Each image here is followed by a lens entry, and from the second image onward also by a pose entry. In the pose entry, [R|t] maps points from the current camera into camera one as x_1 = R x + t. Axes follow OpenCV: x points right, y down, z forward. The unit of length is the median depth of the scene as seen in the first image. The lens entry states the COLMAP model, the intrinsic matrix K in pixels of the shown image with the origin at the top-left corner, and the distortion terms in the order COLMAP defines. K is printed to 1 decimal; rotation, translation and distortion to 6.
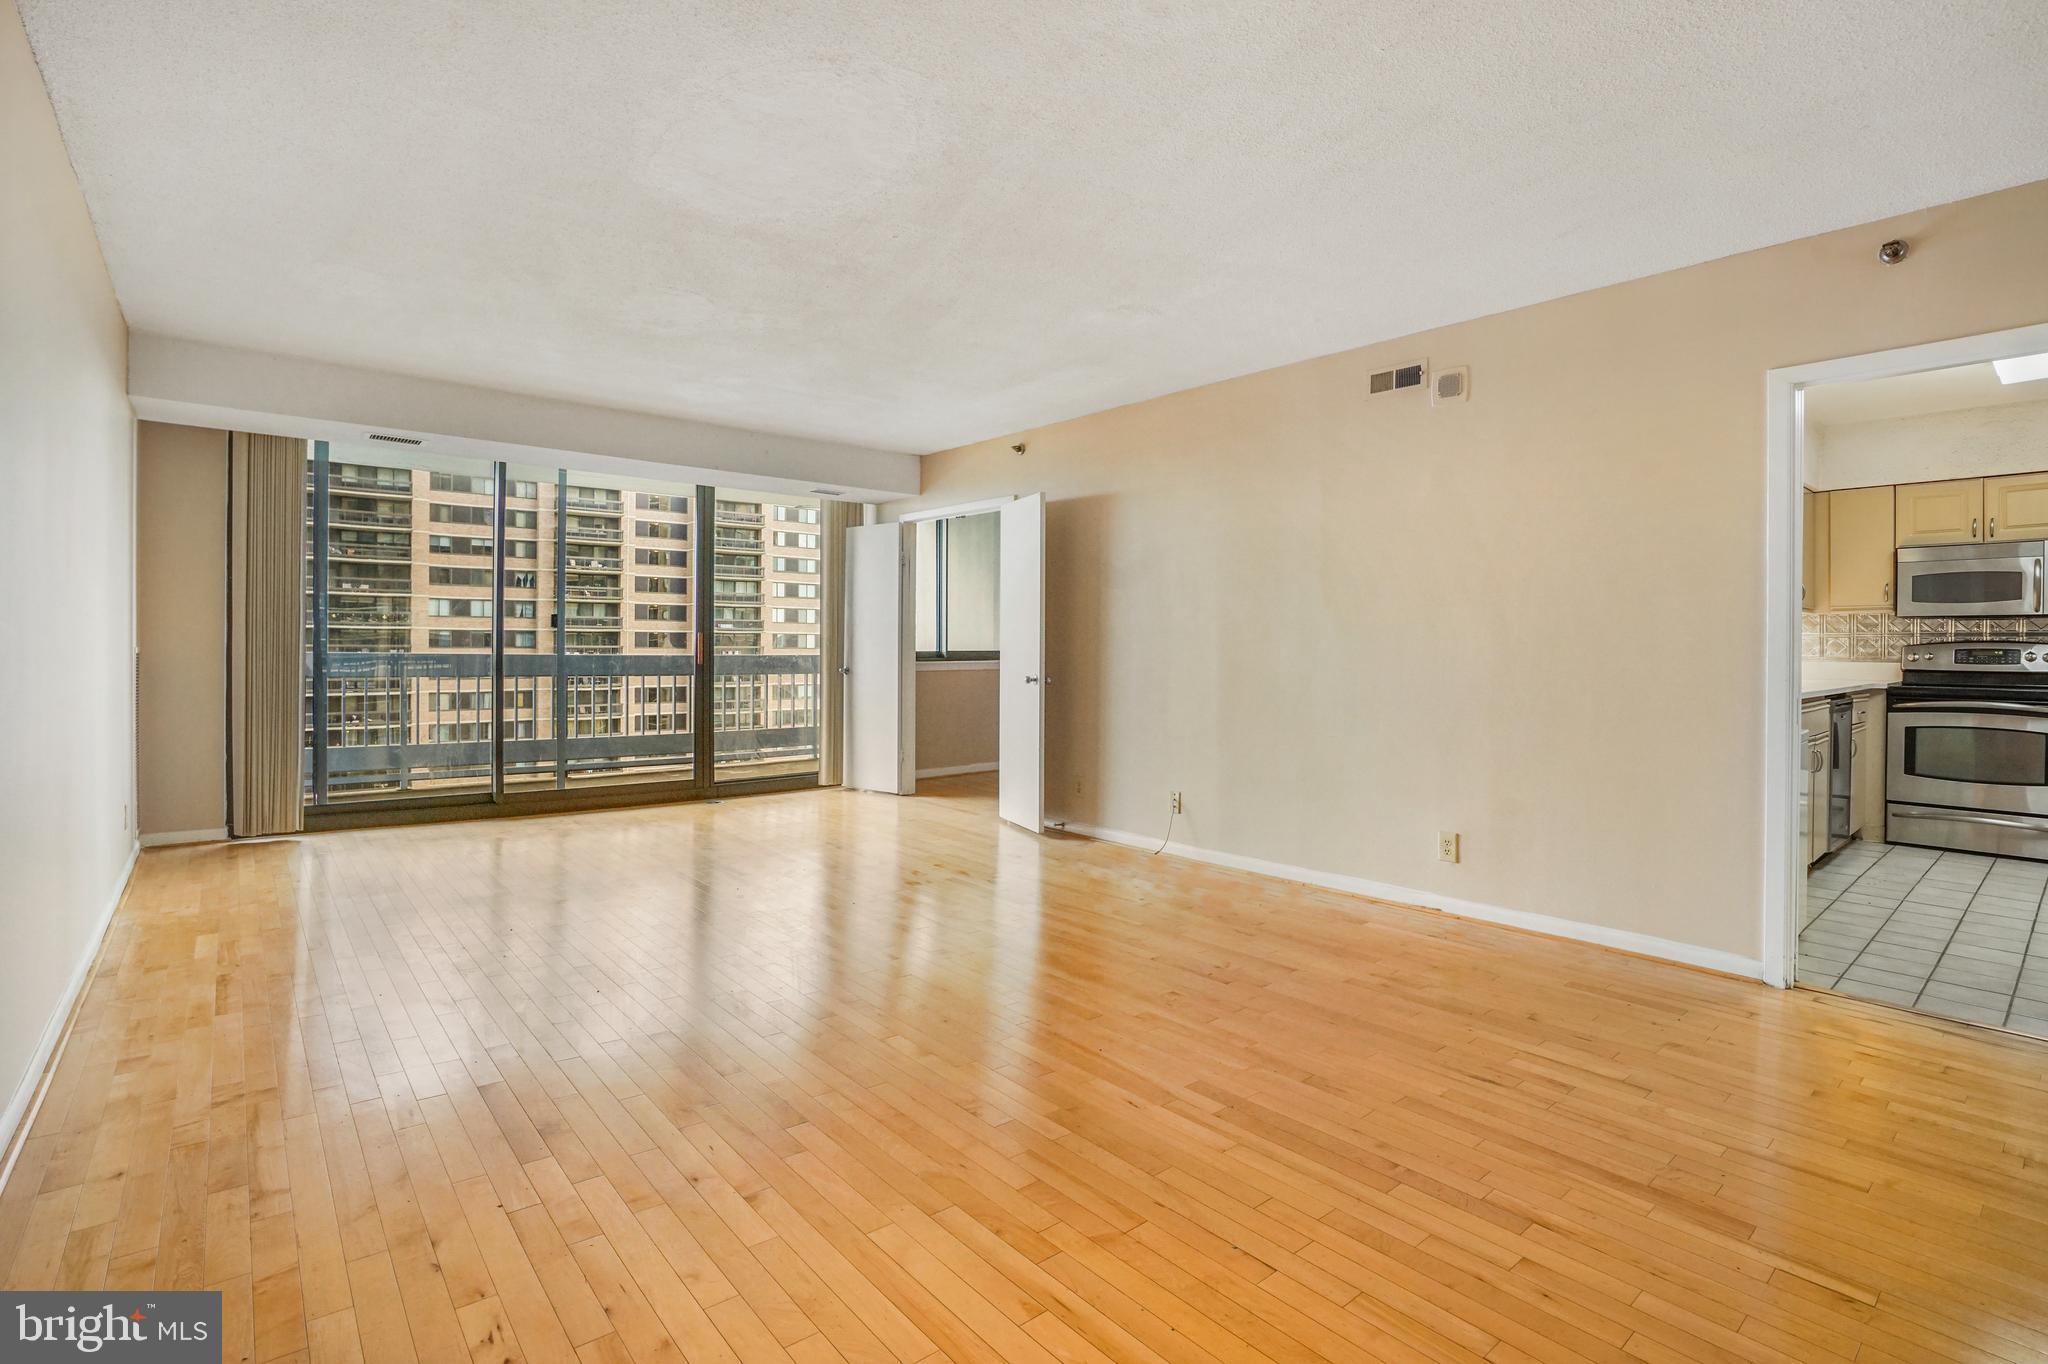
lens RADIAL K [[980.6, 0, 1023.6], [0, 980.6, 647.7], [0, 0, 1]] dist [-0.017833, -0.000182]
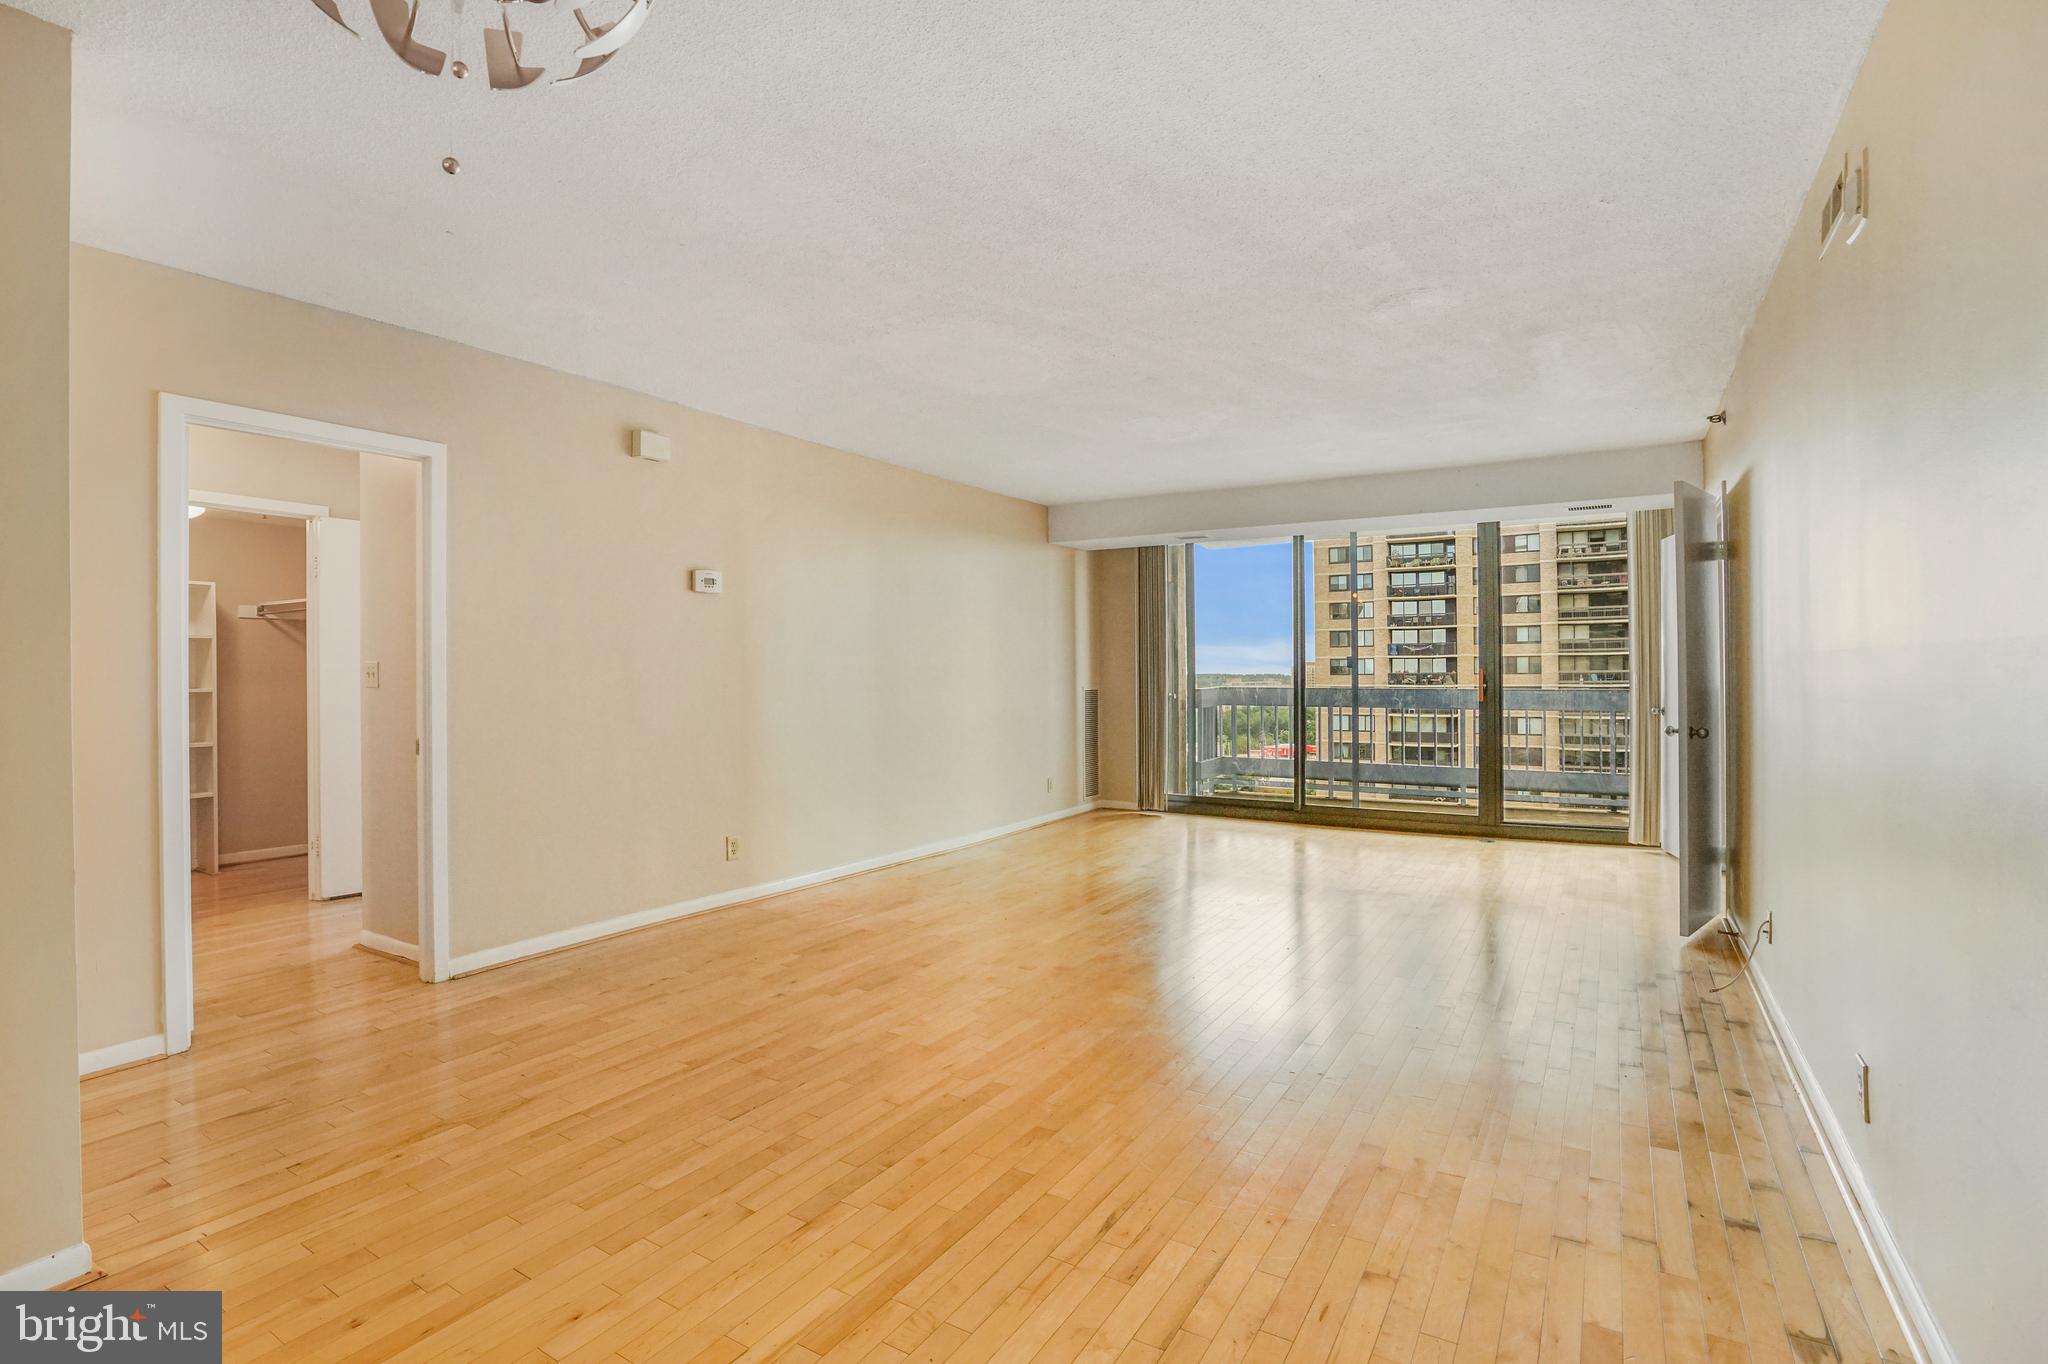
lens RADIAL K [[949.7, 0, 1005.5], [0, 949.7, 684.2], [0, 0, 1]] dist [-0.065466, 0.030613]
pose [[0.283543, -0.005190, -0.958945, 0.869260], [0.015982, 0.999872, -0.000686, -0.017354], [0.958826, -0.015131, 0.283590, 0.490223]]
